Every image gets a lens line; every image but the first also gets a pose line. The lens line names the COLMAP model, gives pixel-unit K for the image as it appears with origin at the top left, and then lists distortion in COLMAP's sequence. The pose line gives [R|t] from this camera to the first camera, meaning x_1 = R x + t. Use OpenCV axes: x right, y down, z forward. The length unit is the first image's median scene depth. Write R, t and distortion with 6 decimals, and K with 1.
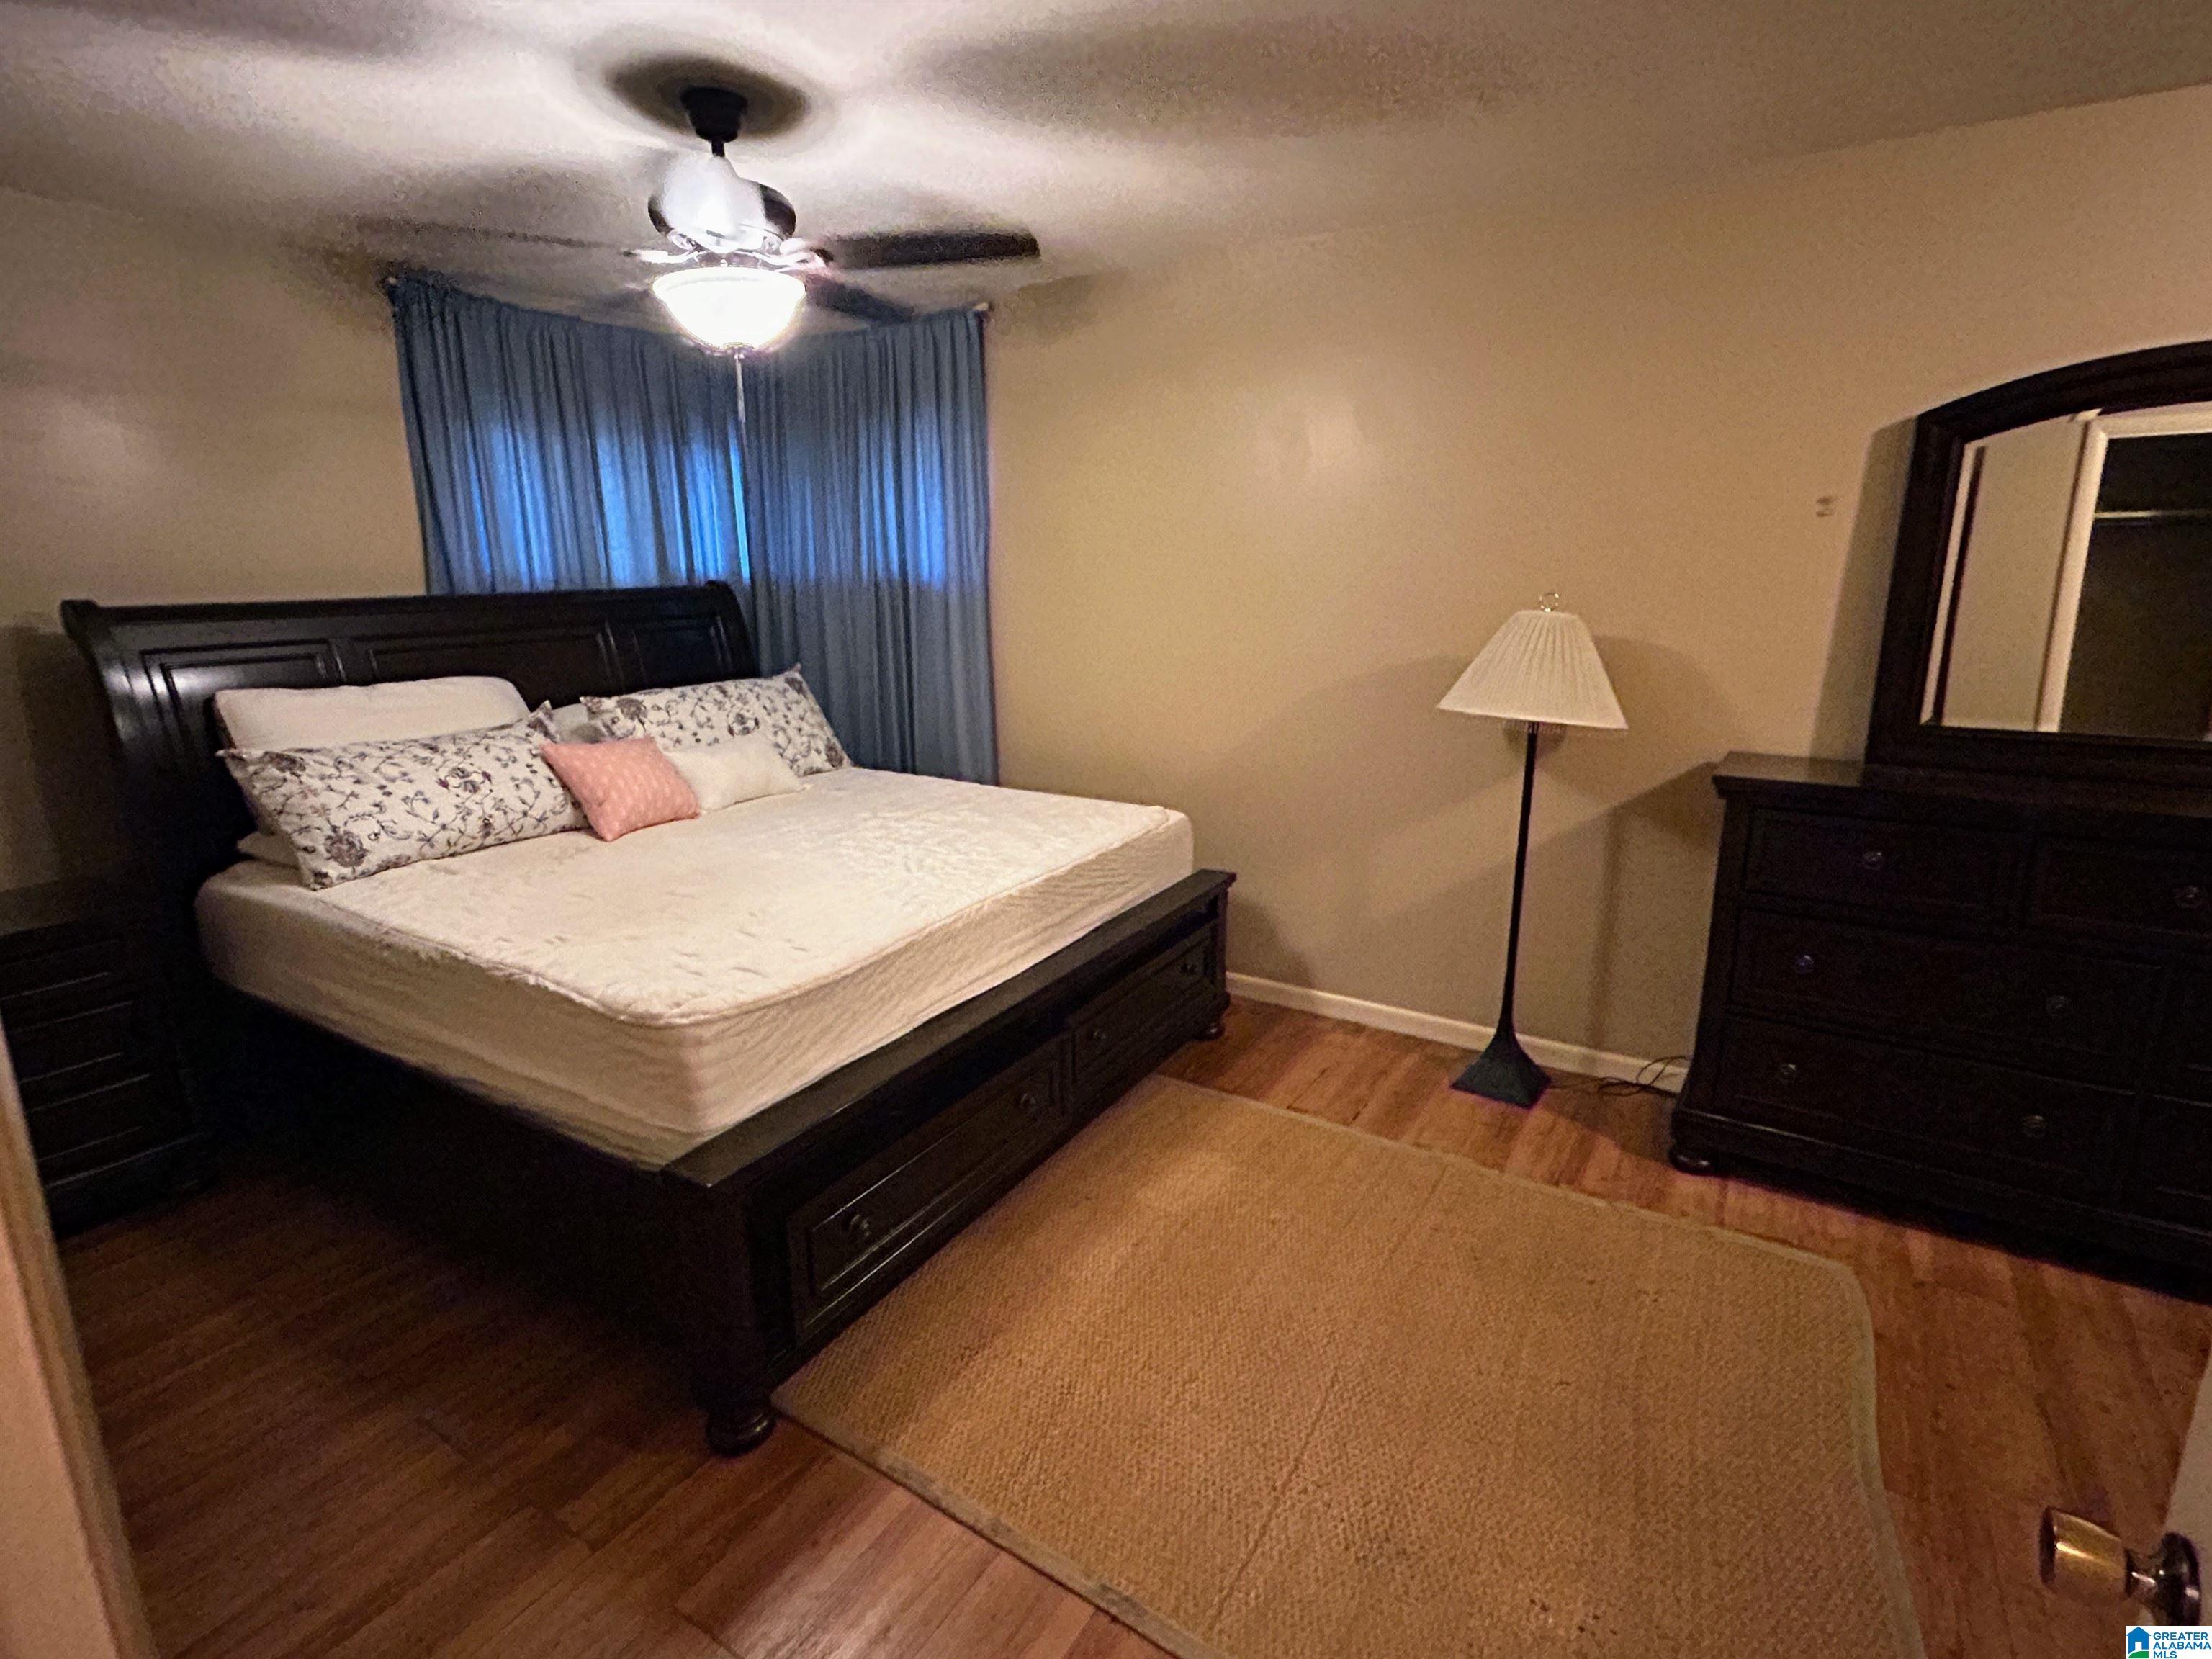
lens RADIAL K [[1088.1, 0, 1106.0], [0, 1088.1, 829.5], [0, 0, 1]] dist [0.001499, 0.000171]
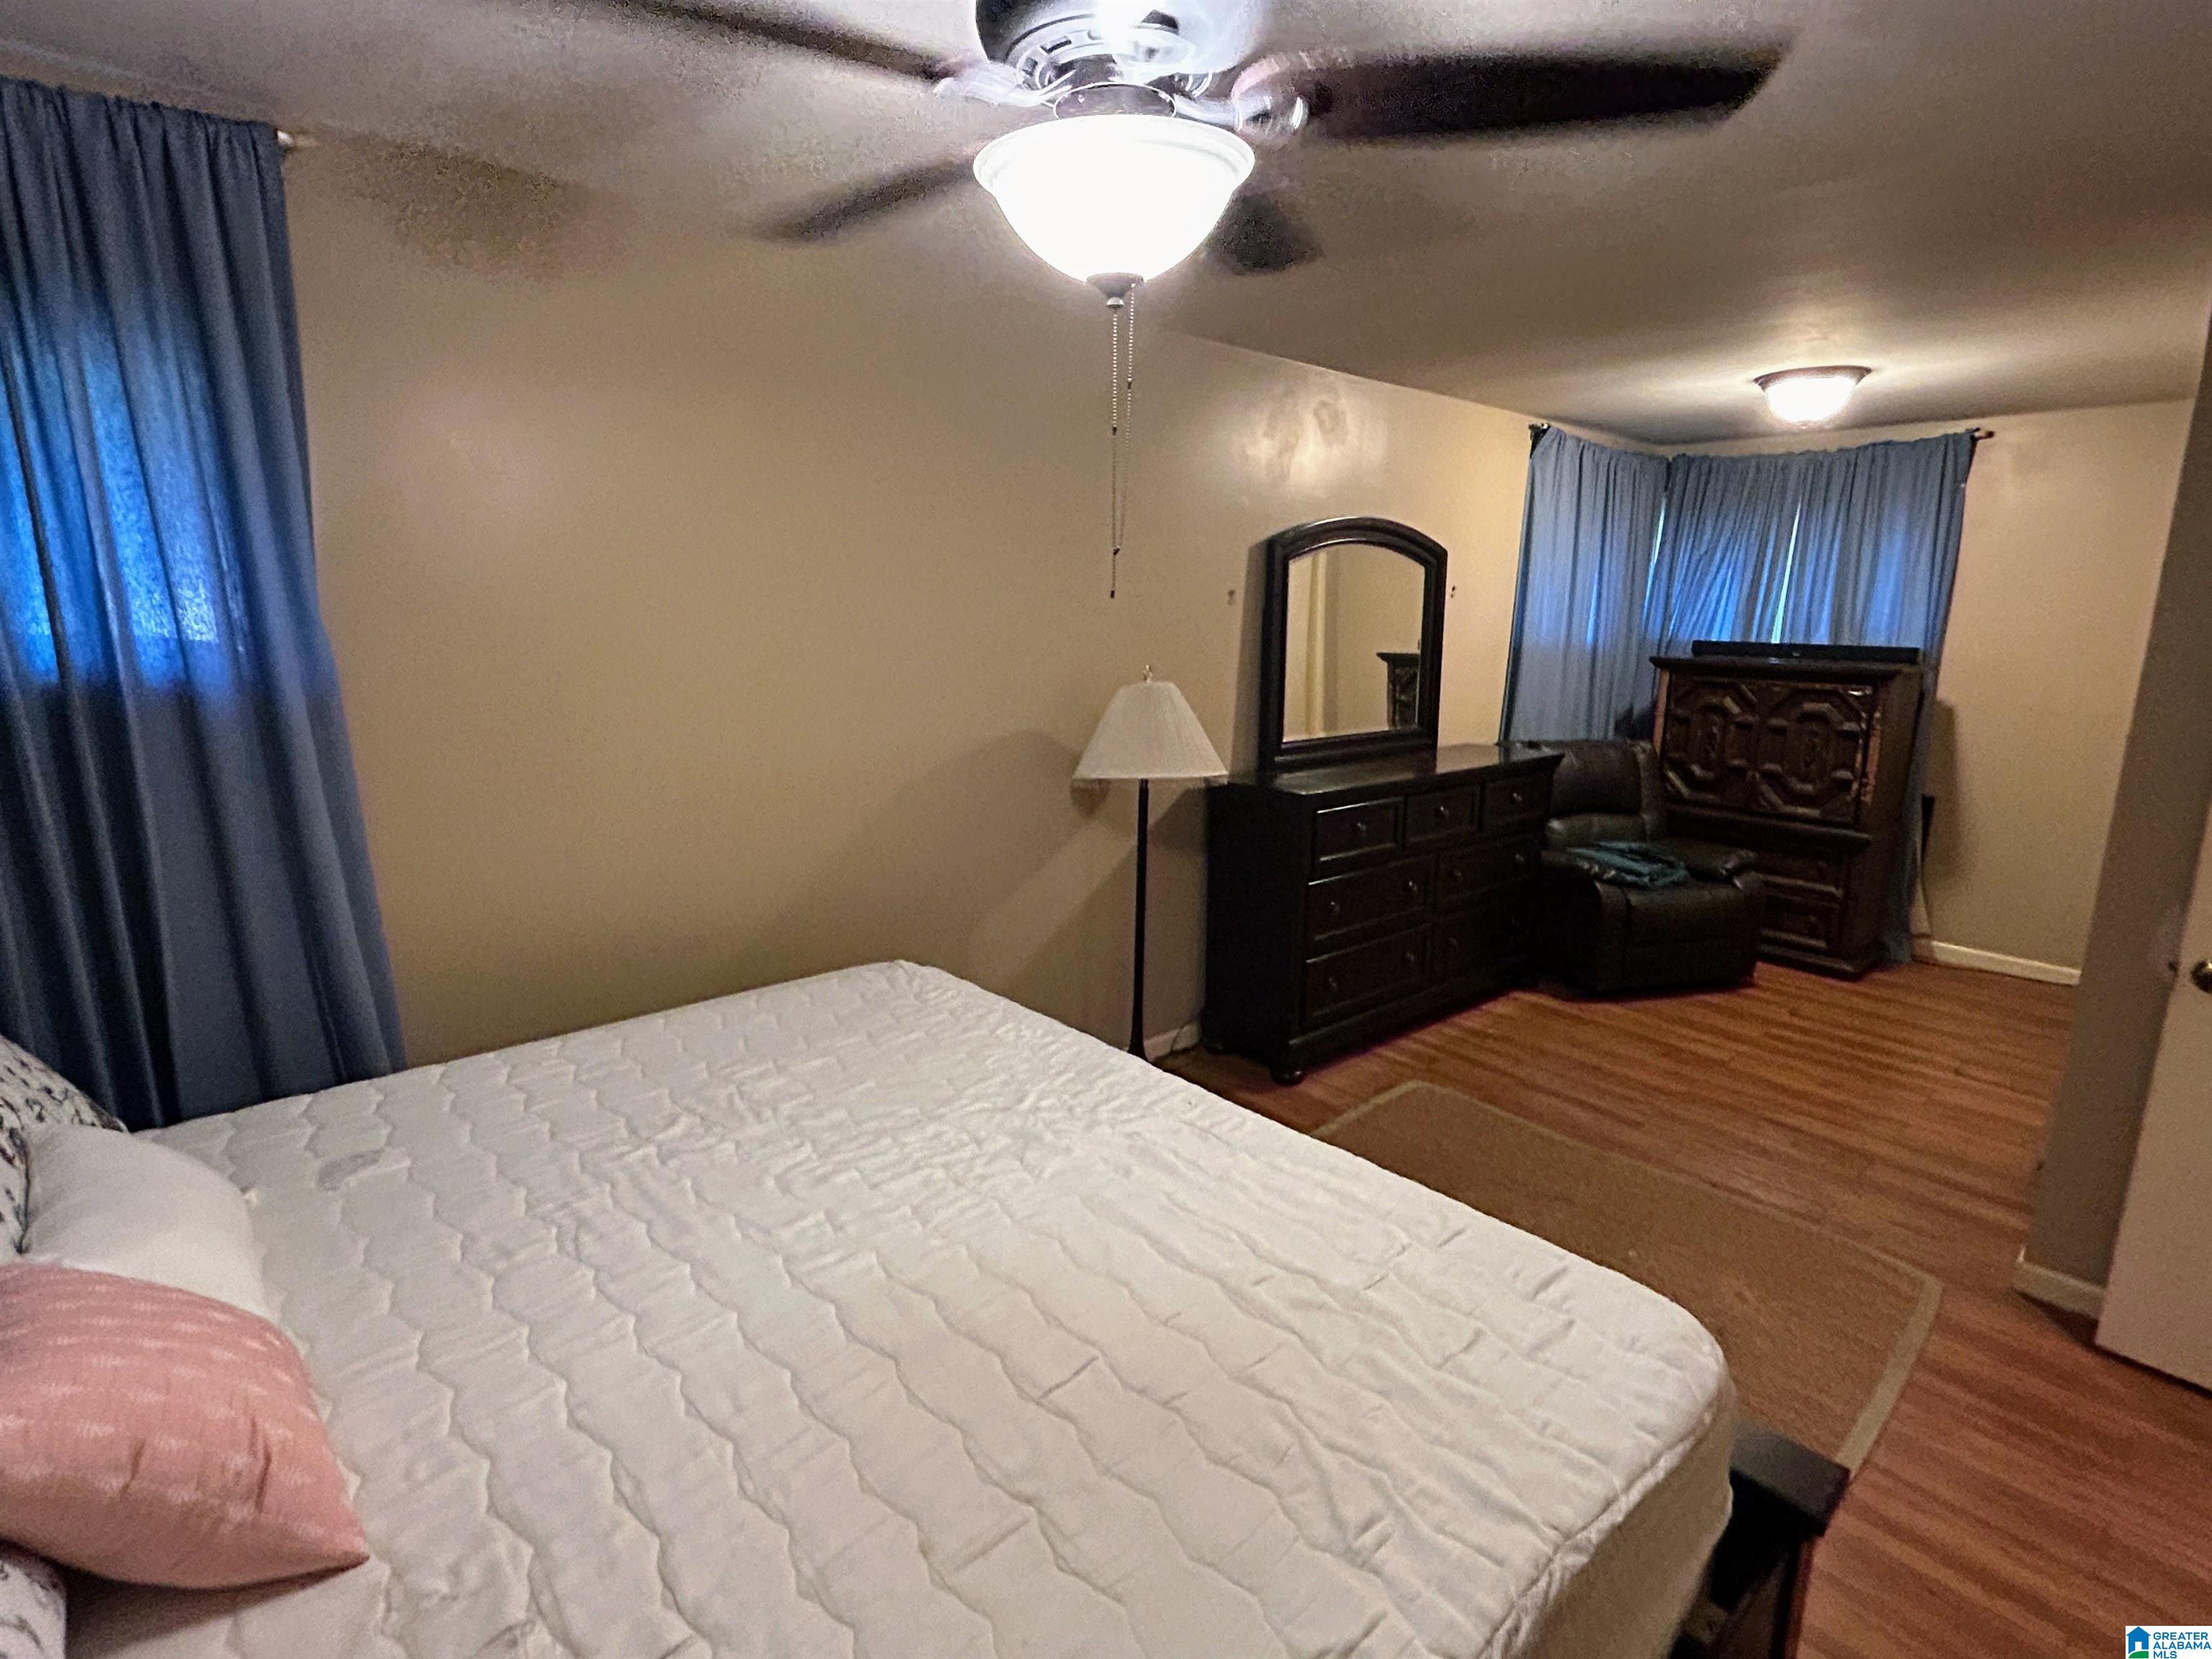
lens RADIAL K [[1088.1, 0, 1106.0], [0, 1088.1, 829.5], [0, 0, 1]] dist [0.001499, 0.000171]
pose [[0.293405, -0.198641, 0.935123, -0.822210], [0.215659, 0.966713, 0.137686, -0.255105], [-0.931346, 0.161270, 0.326477, 0.803253]]
